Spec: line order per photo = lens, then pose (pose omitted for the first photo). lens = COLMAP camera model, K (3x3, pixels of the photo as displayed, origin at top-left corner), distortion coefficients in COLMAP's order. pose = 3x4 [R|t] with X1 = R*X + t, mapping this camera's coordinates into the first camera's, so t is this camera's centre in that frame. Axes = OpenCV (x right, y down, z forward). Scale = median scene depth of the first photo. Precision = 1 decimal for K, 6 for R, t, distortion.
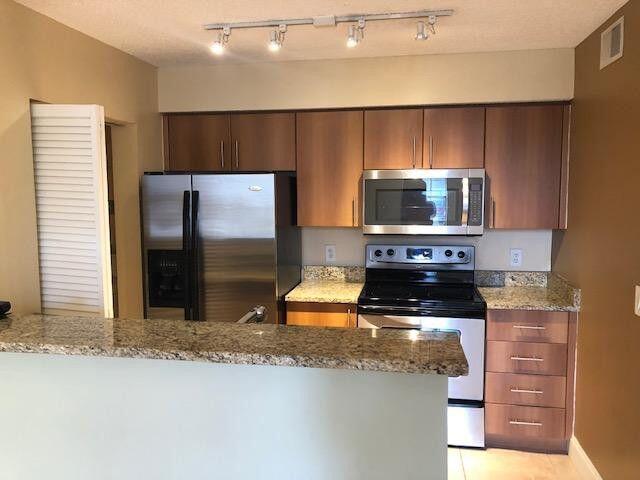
lens RADIAL K [[525.4, 0, 320.0], [0, 525.4, 240.0], [0, 0, 1]] dist [0.243509, -0.000439]
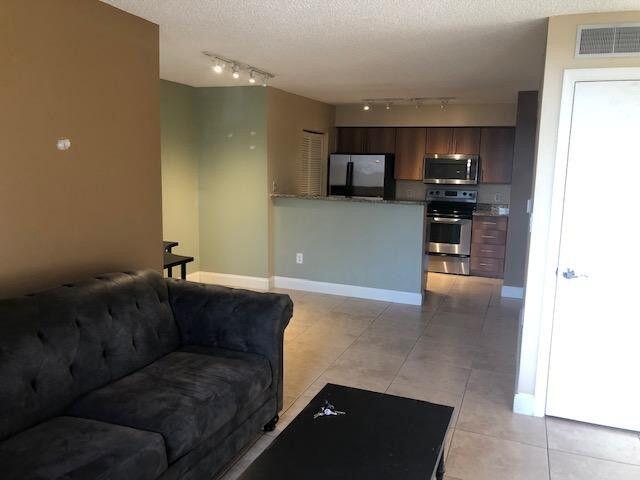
lens RADIAL K [[515.9, 0, 320.0], [0, 515.9, 240.0], [0, 0, 1]] dist [0.002409, 0.000448]
pose [[0.979032, 0.051691, -0.197039, 0.094465], [-0.041515, 0.997599, 0.055433, 0.126074], [0.199432, -0.046091, 0.978827, -1.229816]]
